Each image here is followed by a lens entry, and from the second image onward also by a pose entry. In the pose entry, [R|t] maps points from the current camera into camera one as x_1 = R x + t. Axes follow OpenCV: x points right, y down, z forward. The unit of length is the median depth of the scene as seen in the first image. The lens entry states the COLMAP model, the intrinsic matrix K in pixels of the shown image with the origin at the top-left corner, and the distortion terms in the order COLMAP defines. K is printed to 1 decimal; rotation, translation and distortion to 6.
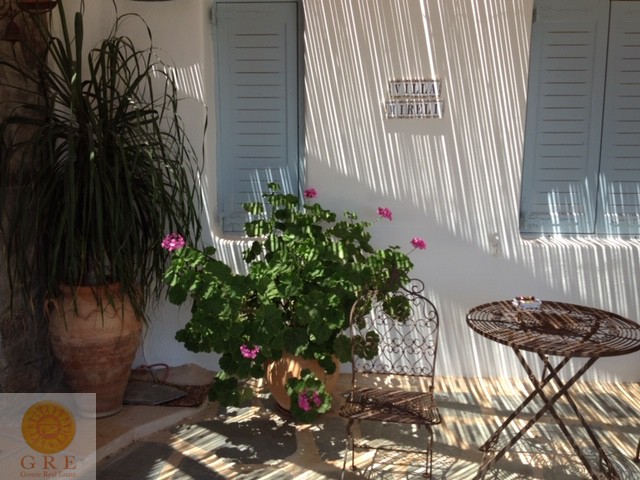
lens RADIAL K [[634.6, 0, 321.2], [0, 634.6, 262.1], [0, 0, 1]] dist [0.033616, -0.011611]
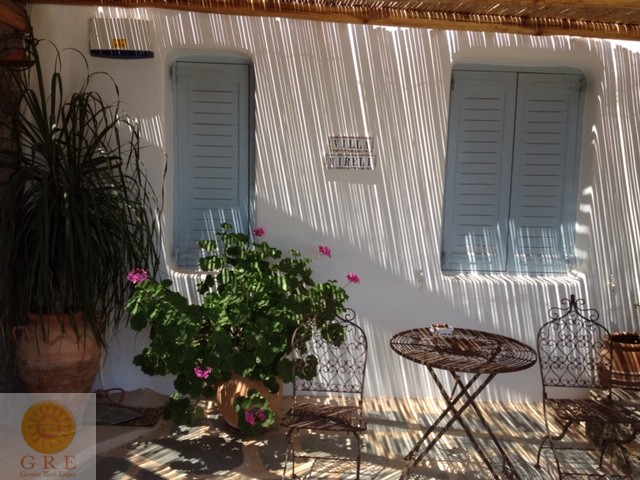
lens RADIAL K [[634.6, 0, 321.2], [0, 634.6, 262.1], [0, 0, 1]] dist [0.033616, -0.011611]
pose [[0.996843, 0.011526, 0.078557, 0.005742], [-0.007268, 0.998499, -0.054280, 0.004097], [-0.079065, 0.053537, 0.995431, -0.131497]]
